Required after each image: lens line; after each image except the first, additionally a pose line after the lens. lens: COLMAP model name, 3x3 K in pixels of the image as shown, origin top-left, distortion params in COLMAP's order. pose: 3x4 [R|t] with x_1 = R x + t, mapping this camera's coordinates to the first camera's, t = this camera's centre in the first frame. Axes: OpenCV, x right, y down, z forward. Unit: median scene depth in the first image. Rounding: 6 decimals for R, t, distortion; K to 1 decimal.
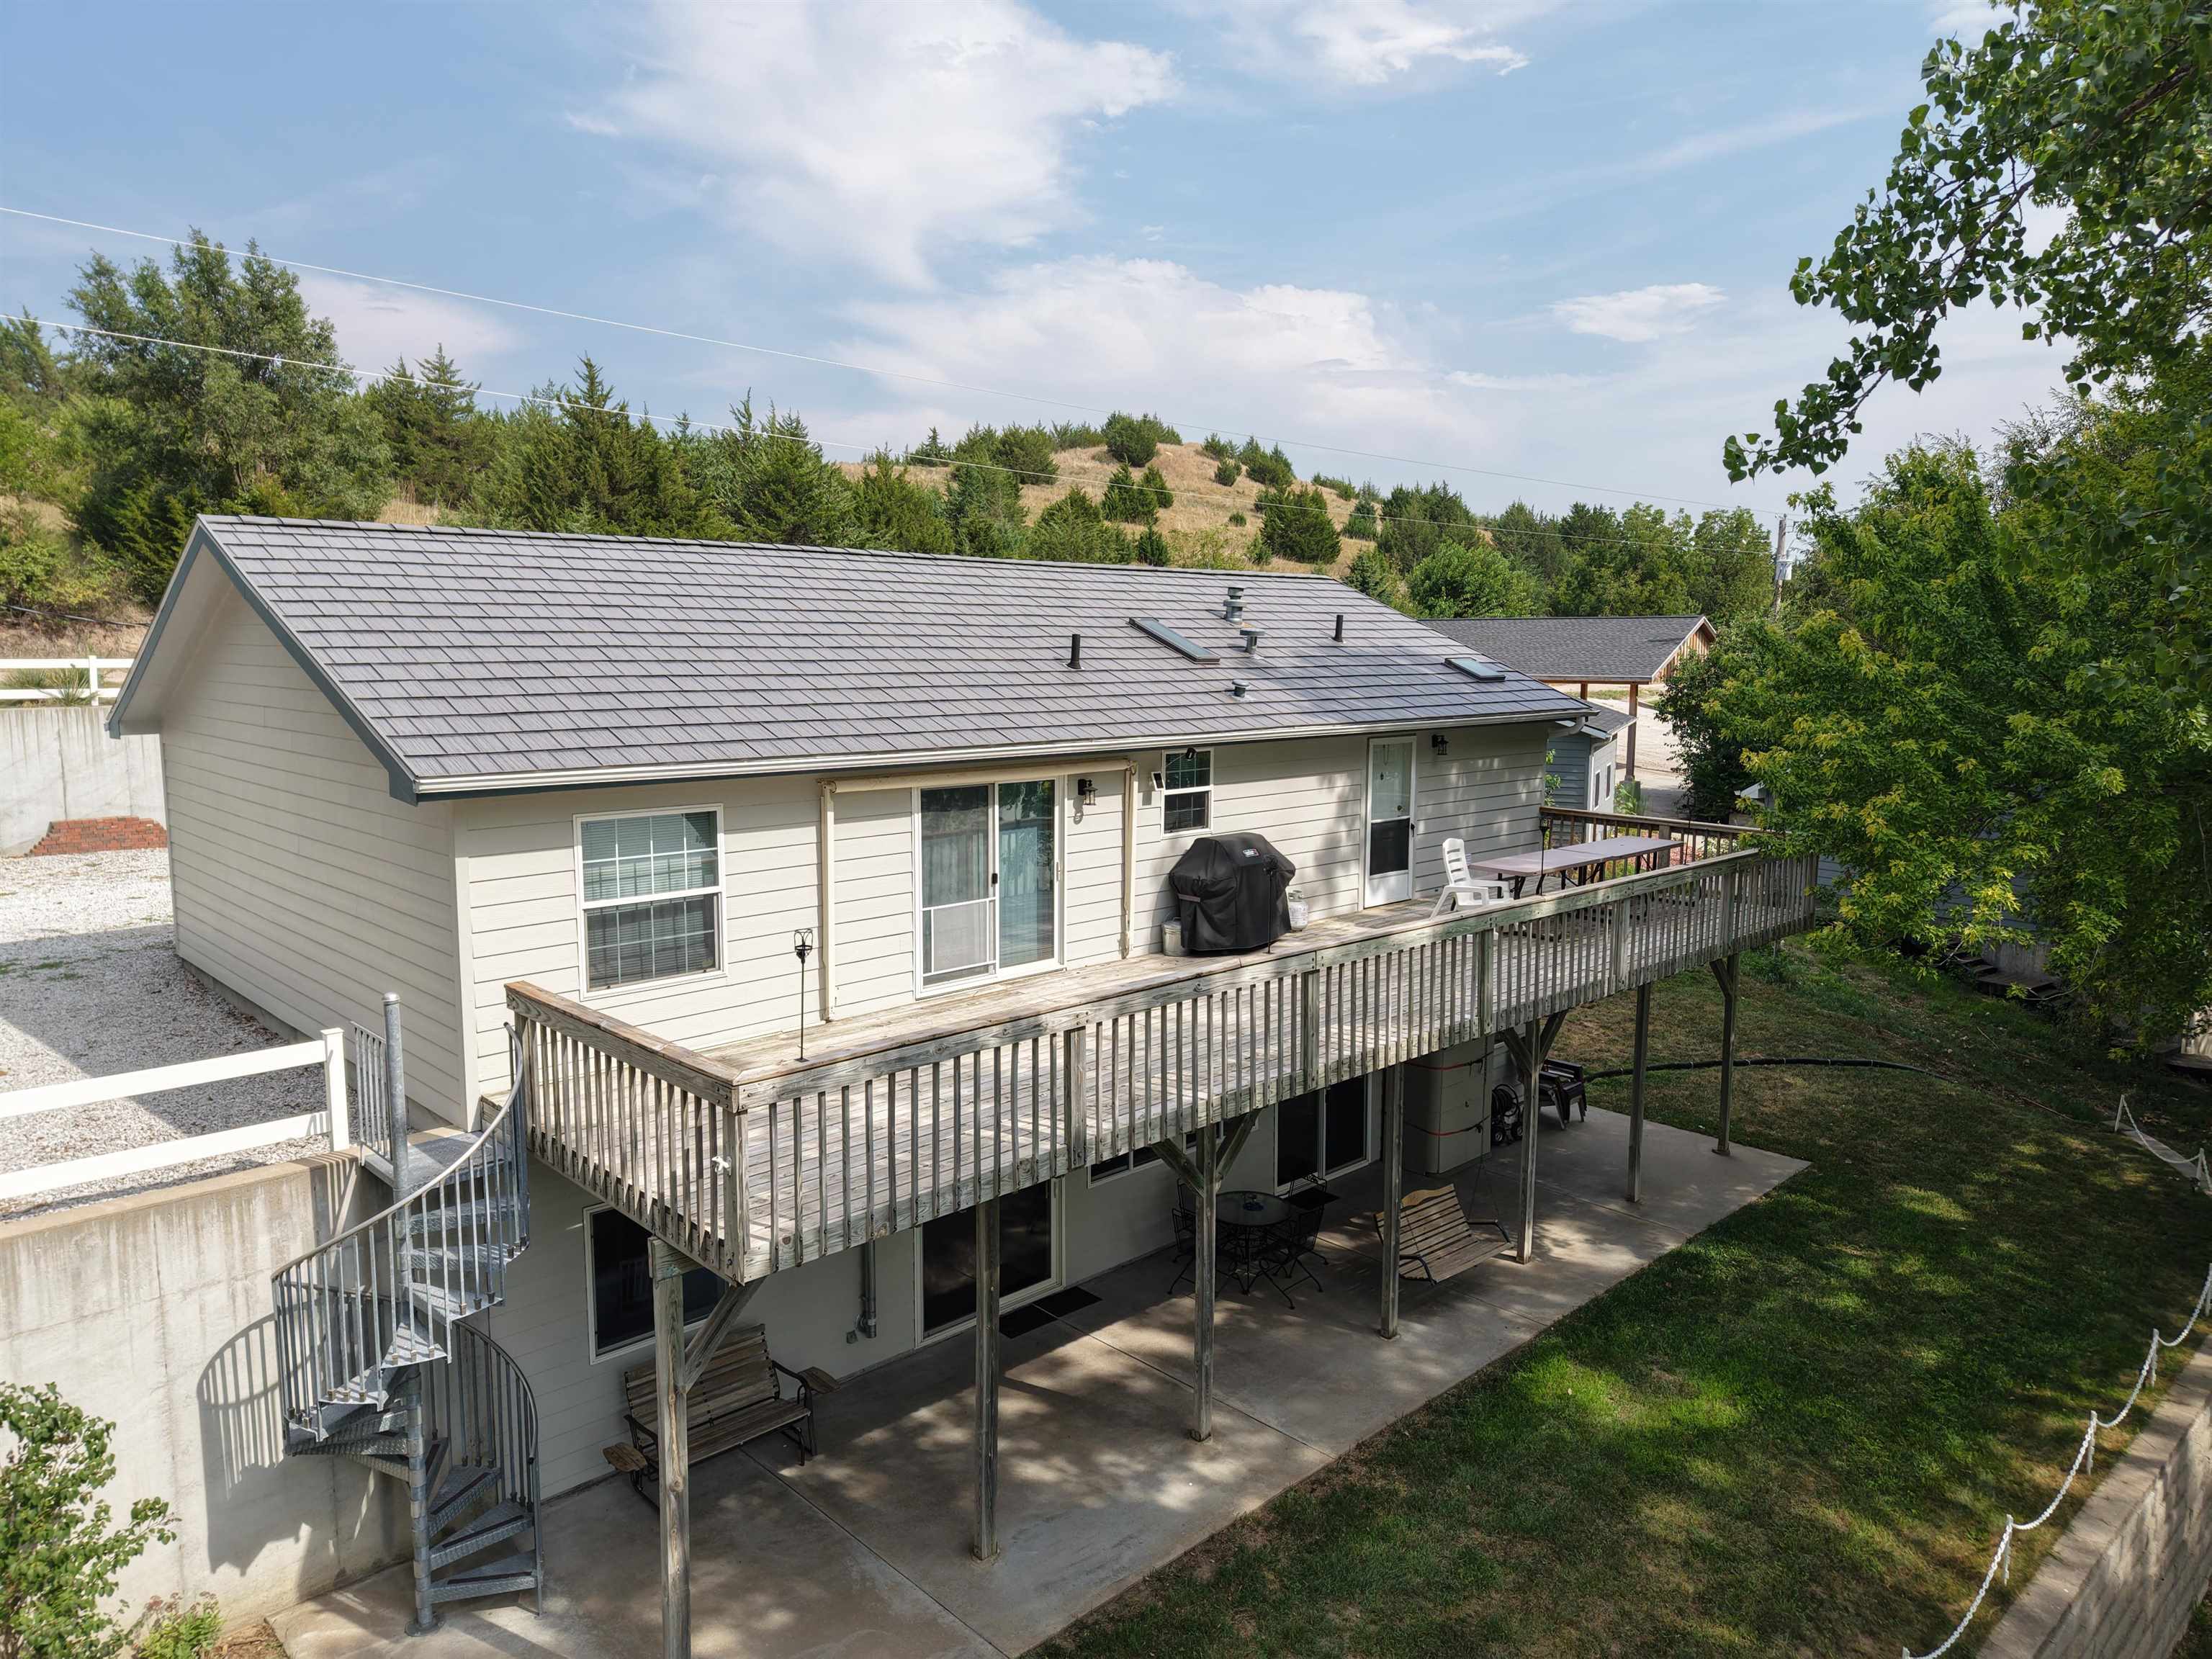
lens RADIAL K [[1493.3, 0, 1092.9], [0, 1493.3, 826.7], [0, 0, 1]] dist [0.000452, -0.005721]
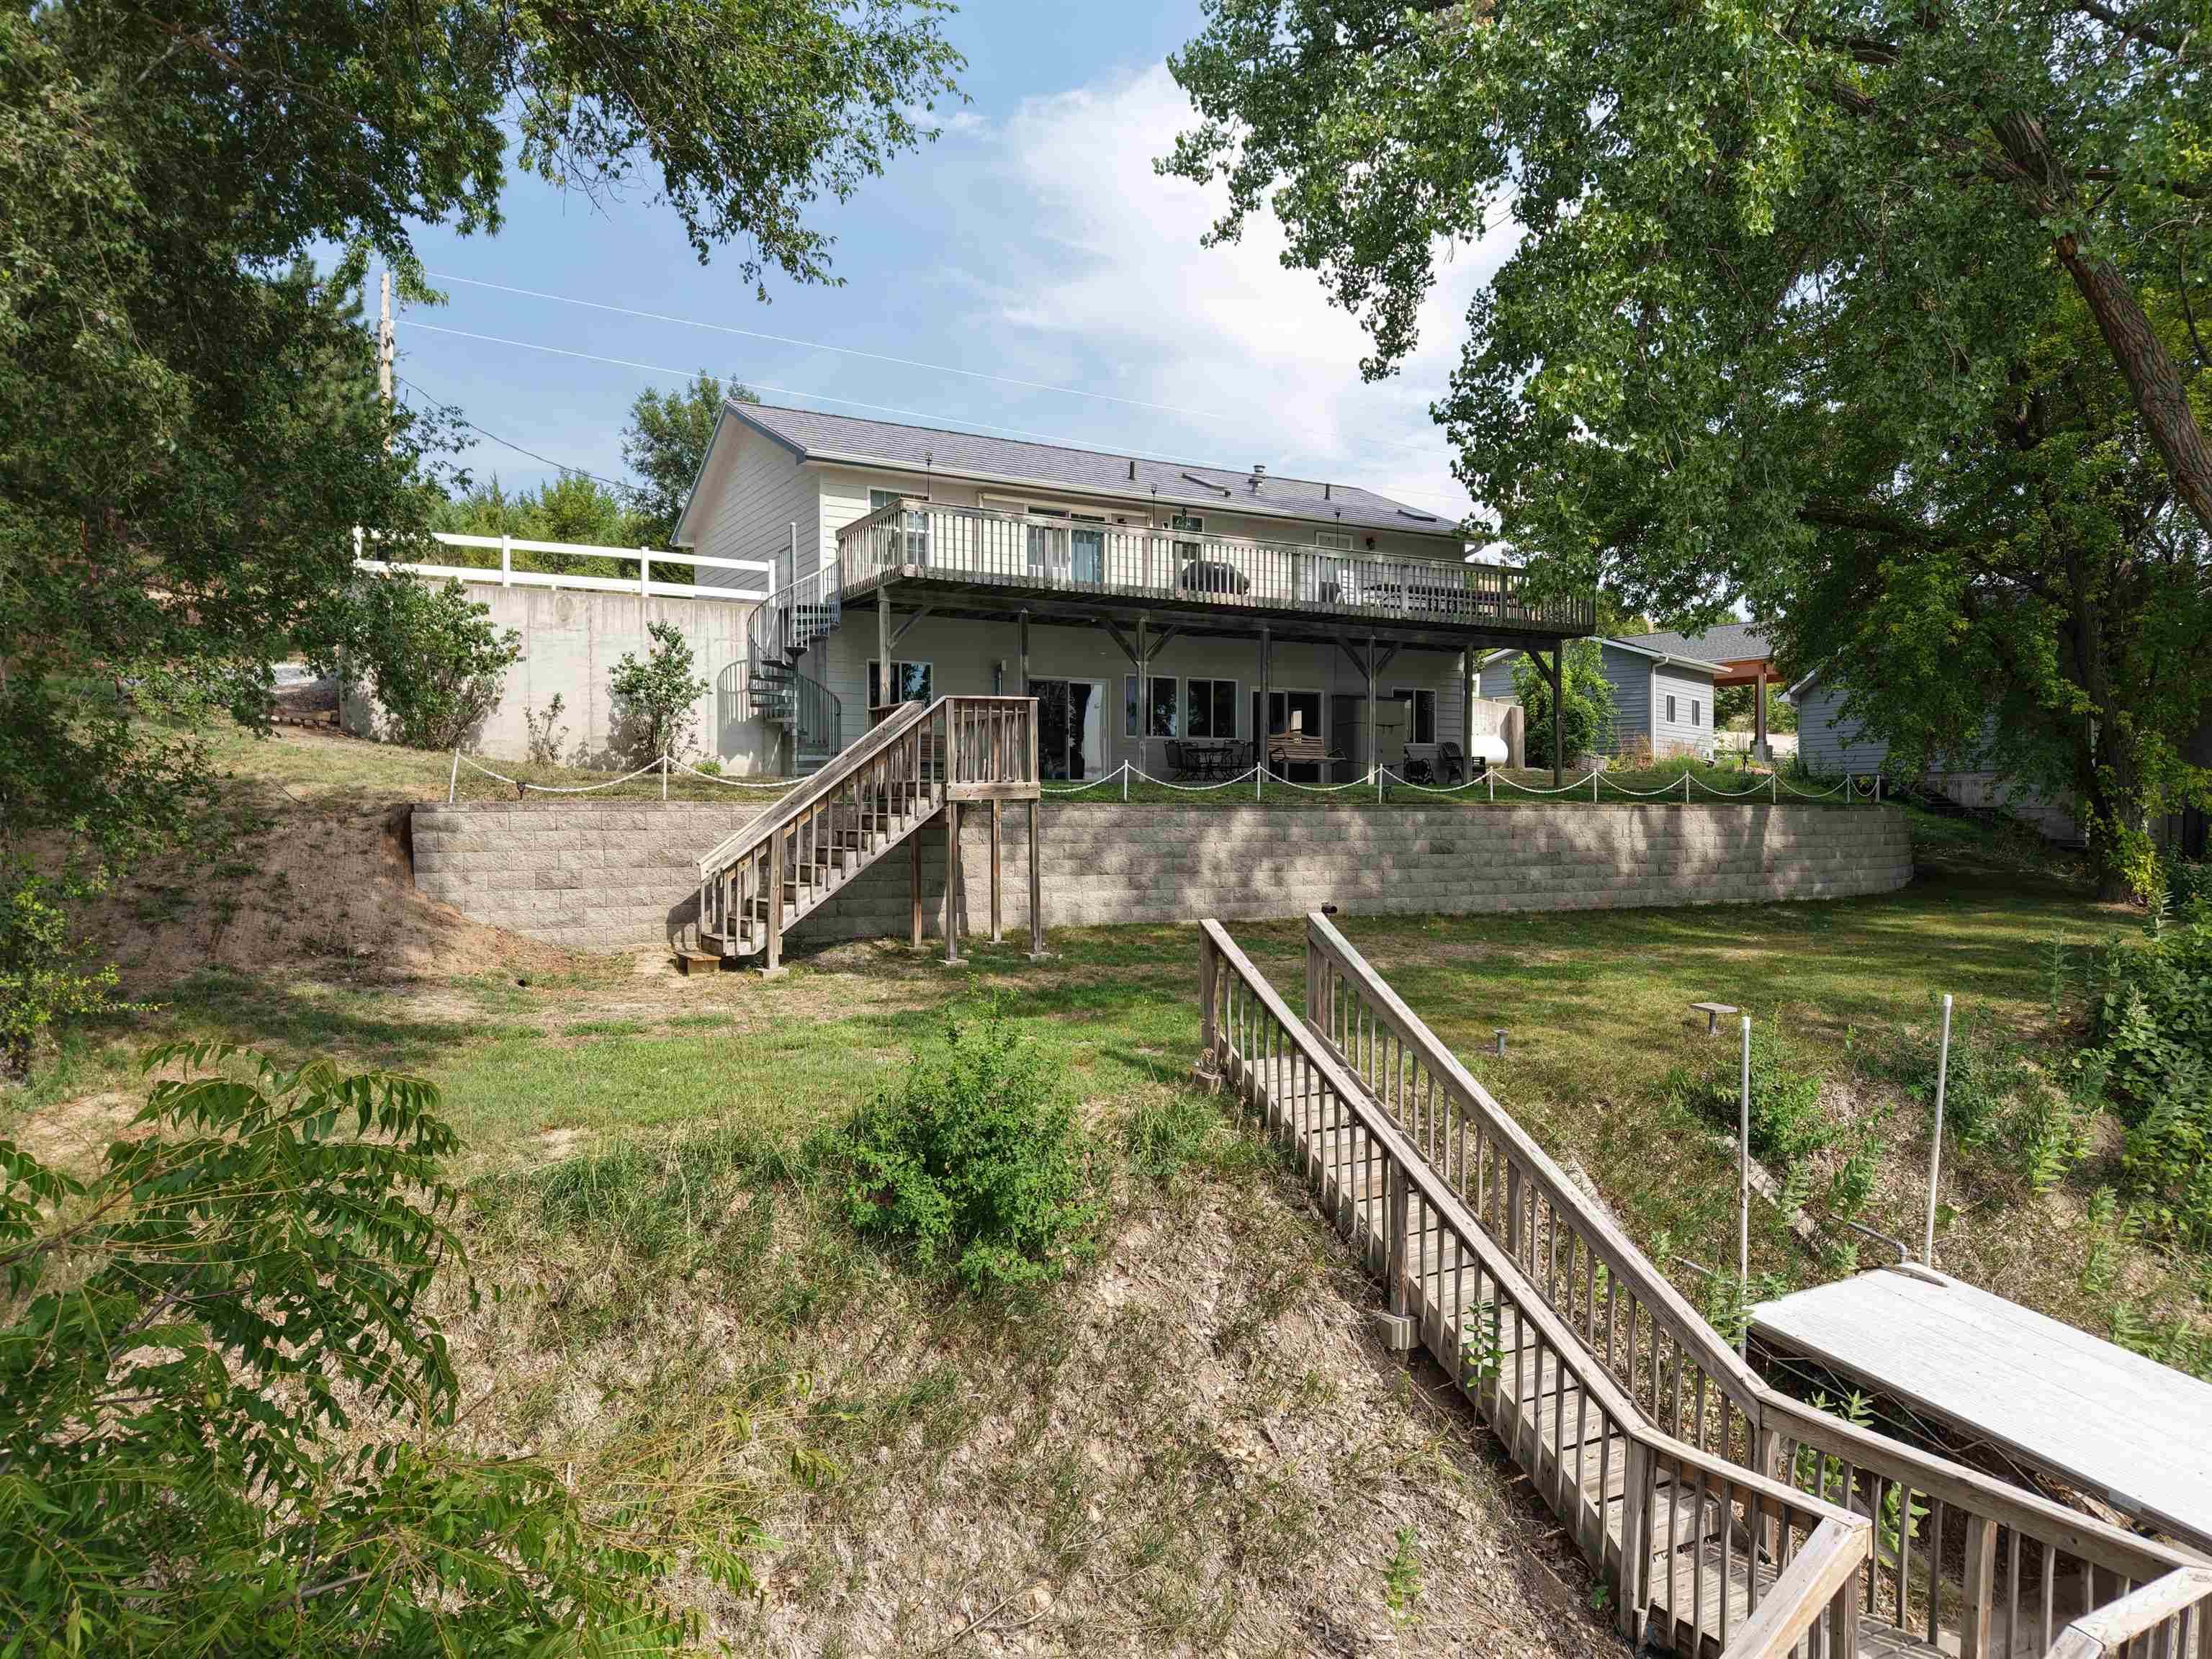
lens RADIAL K [[1465.0, 0, 1067.5], [0, 1465.0, 853.7], [0, 0, 1]] dist [0.038726, -0.002347]
pose [[0.966565, 0.001460, -0.256416, 0.515470], [-0.029570, 0.993947, -0.105806, 0.749681], [0.254709, 0.109851, 0.960758, -1.013572]]
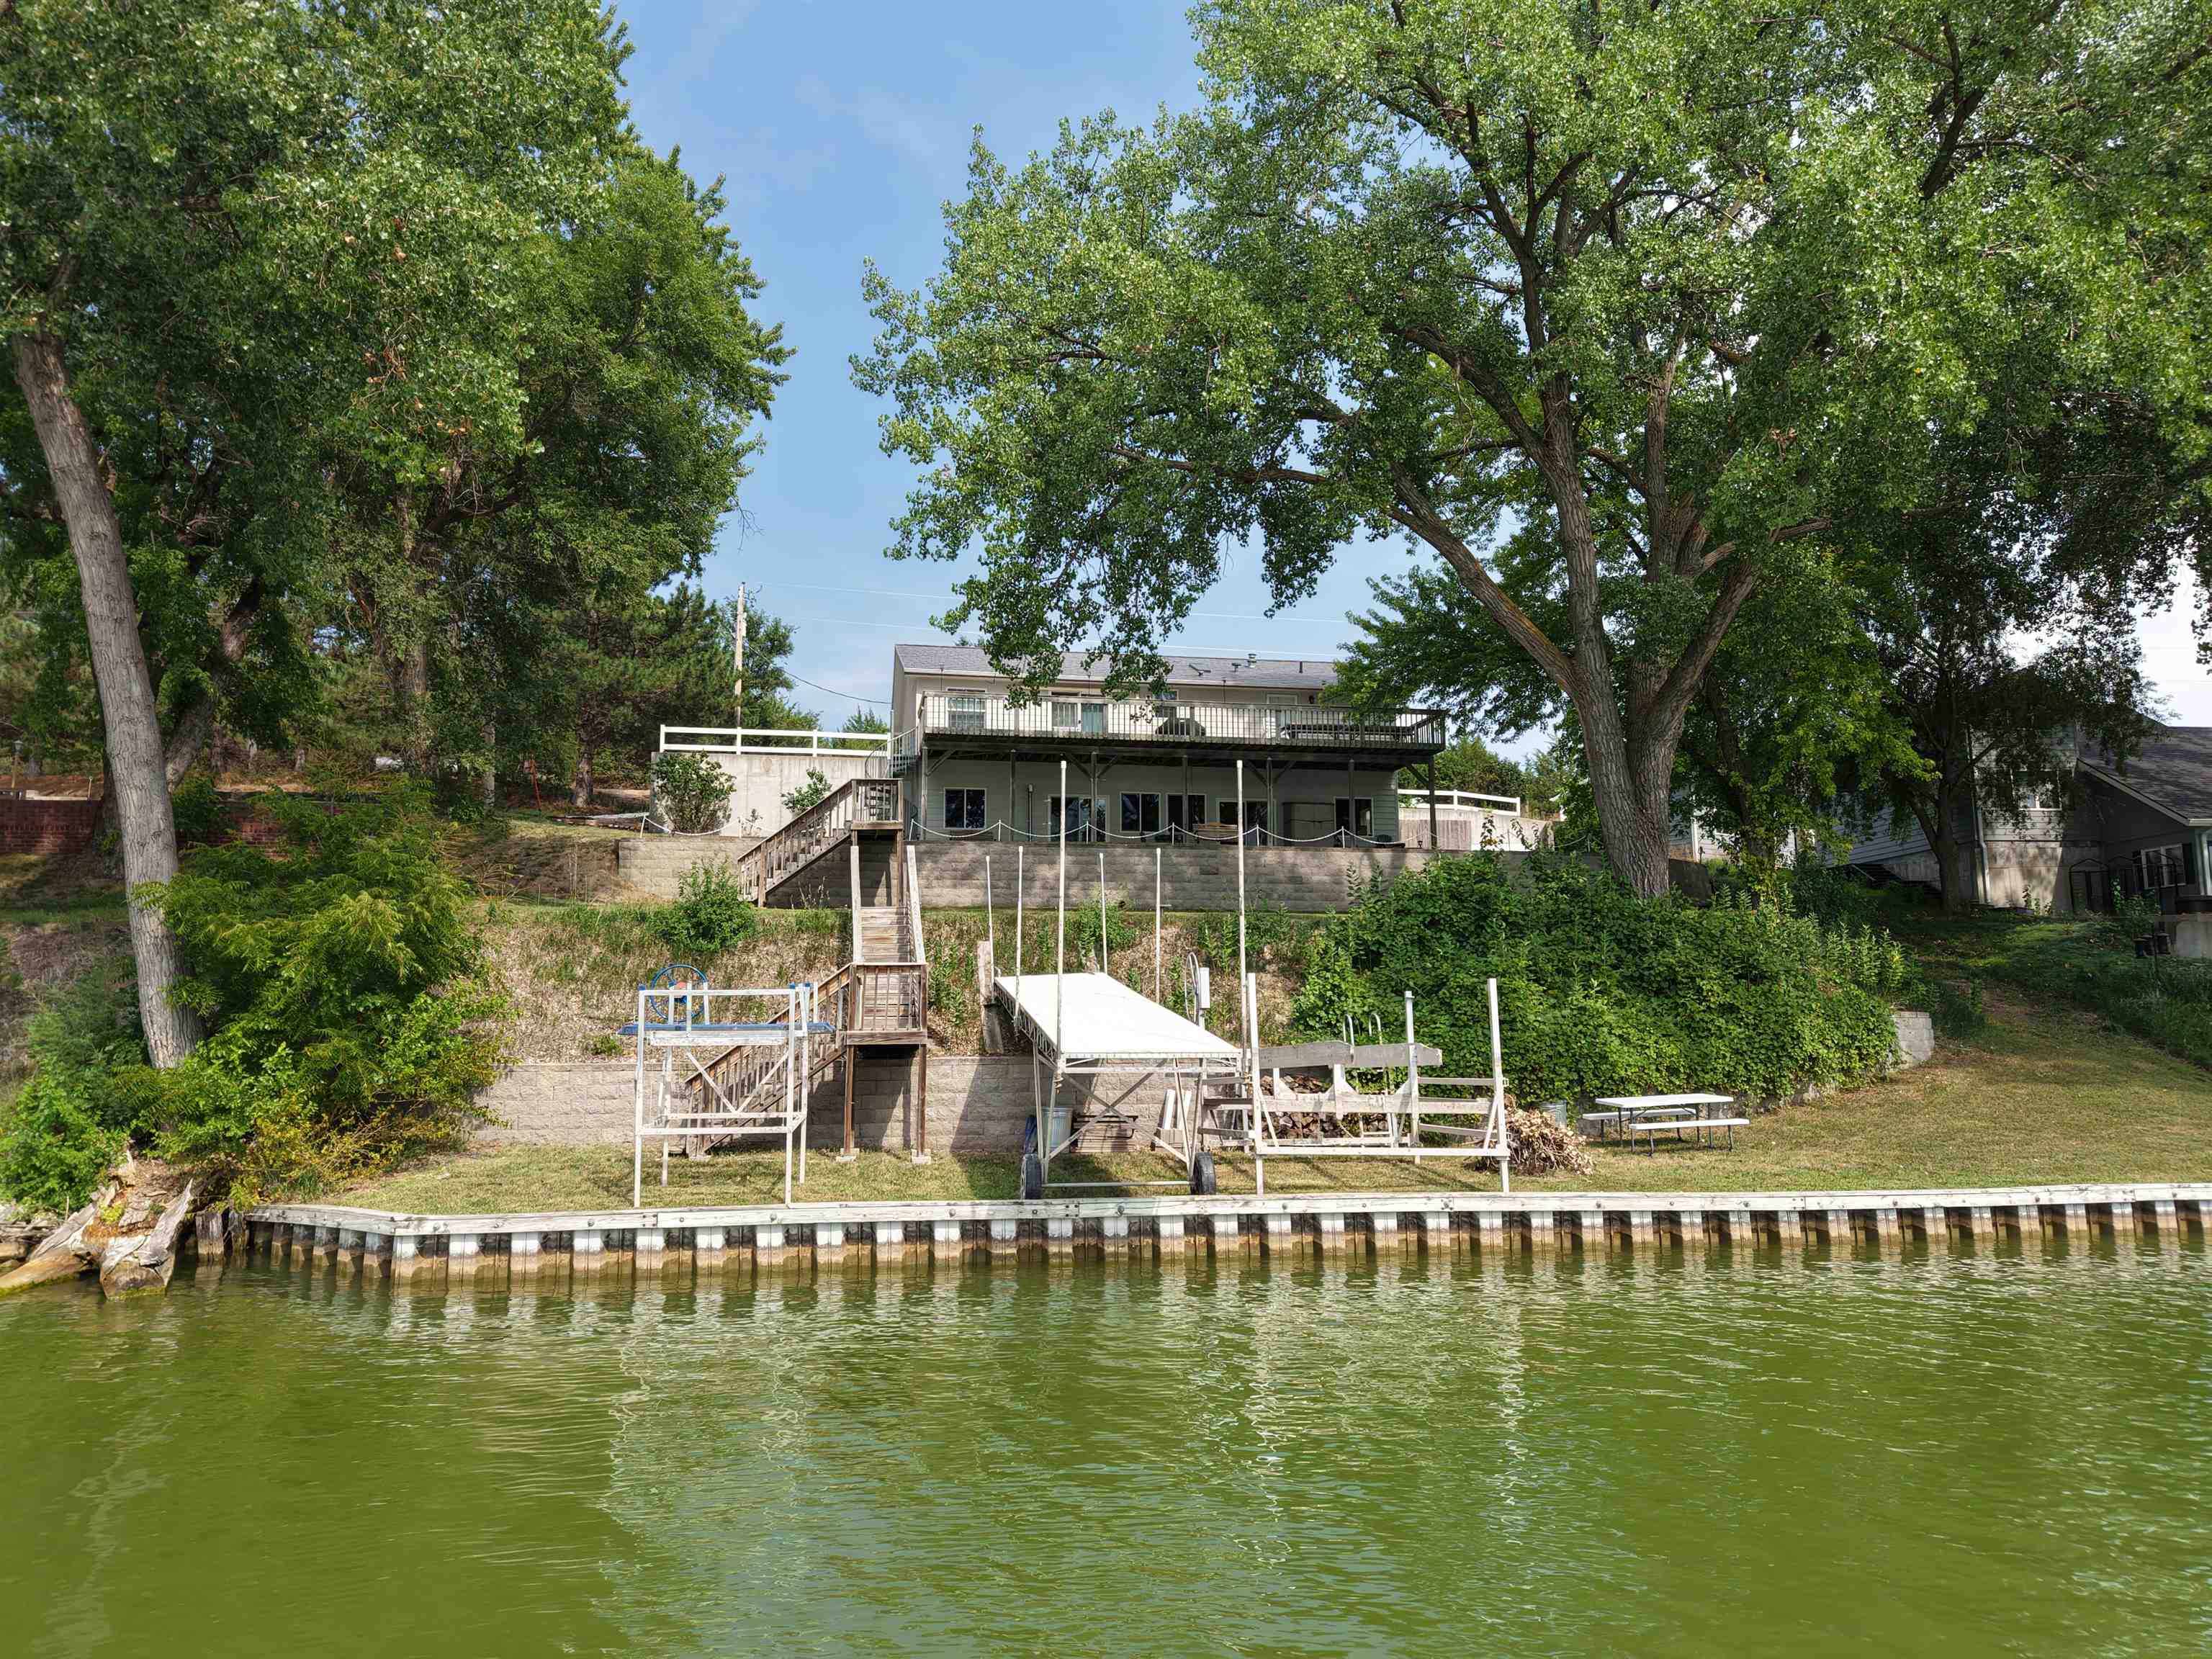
lens RADIAL K [[1465.0, 0, 1067.5], [0, 1465.0, 853.7], [0, 0, 1]] dist [0.038726, -0.002347]
pose [[0.825071, -0.072357, -0.560377, 1.924350], [-0.070818, 0.970703, -0.229609, 1.204547], [0.560573, 0.229129, 0.795775, -1.692622]]
